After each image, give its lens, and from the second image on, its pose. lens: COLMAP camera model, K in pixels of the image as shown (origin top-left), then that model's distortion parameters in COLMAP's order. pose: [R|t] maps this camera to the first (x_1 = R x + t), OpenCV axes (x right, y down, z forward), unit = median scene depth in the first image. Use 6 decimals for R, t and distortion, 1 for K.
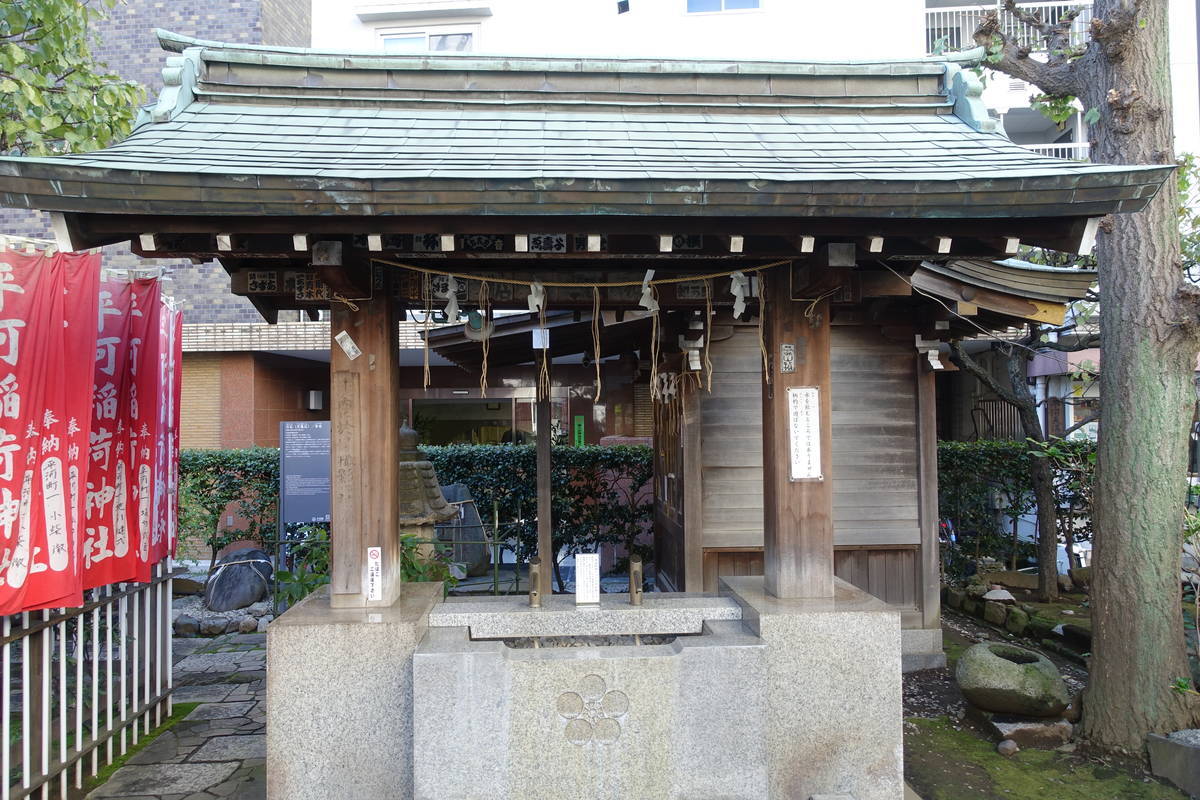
lens RADIAL K [[821.4, 0, 602.1], [0, 821.4, 403.1], [0, 0, 1]] dist [-0.007399, -0.003976]
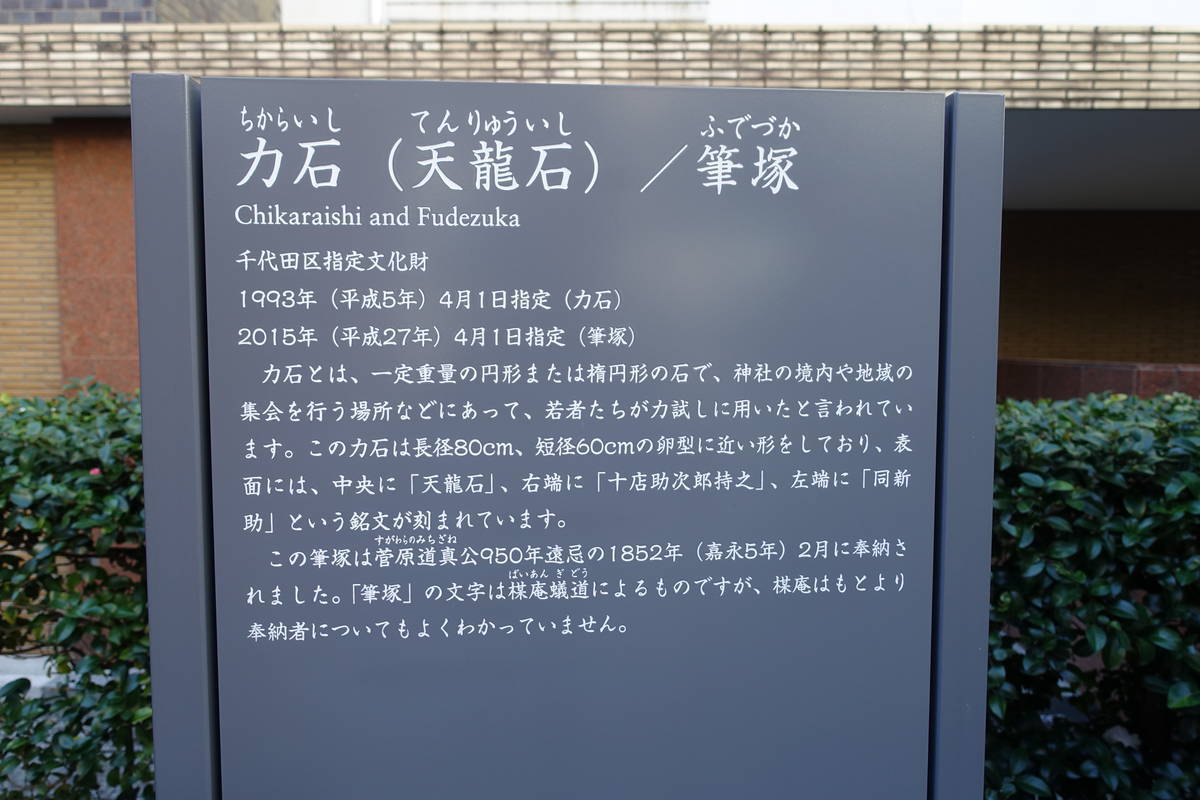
lens RADIAL K [[821.4, 0, 597.4], [0, 821.4, 398.6], [0, 0, 1]] dist [-0.007399, -0.003976]
pose [[0.998722, 0.008119, 0.049882, -0.242491], [-0.012647, 0.995759, 0.091132, 0.027154], [-0.048930, -0.091646, 0.994589, 0.627960]]
